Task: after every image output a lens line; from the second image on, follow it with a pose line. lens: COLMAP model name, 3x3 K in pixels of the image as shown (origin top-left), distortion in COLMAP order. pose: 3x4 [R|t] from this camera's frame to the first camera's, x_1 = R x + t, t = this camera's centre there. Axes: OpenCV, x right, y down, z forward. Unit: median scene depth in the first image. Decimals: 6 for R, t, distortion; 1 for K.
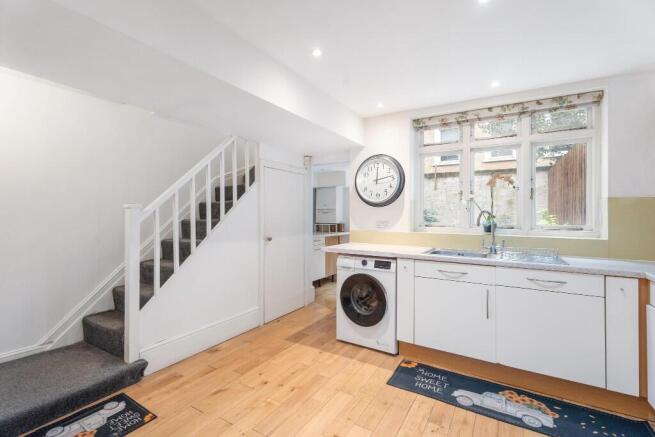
lens RADIAL K [[294.6, 0, 327.5], [0, 294.6, 218.5], [0, 0, 1]] dist [0.007876, -0.000459]
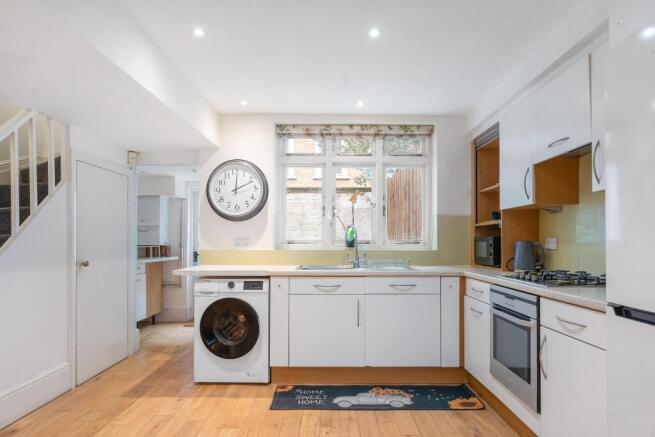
lens RADIAL K [[376.1, 0, 327.6], [0, 376.1, 250.2], [0, 0, 1]] dist [-0.002248, -0.000504]
pose [[0.860950, -0.020613, 0.508271, -0.186984], [0.010475, 0.999685, 0.022798, 0.026940], [-0.508581, -0.014304, 0.860895, -0.082105]]
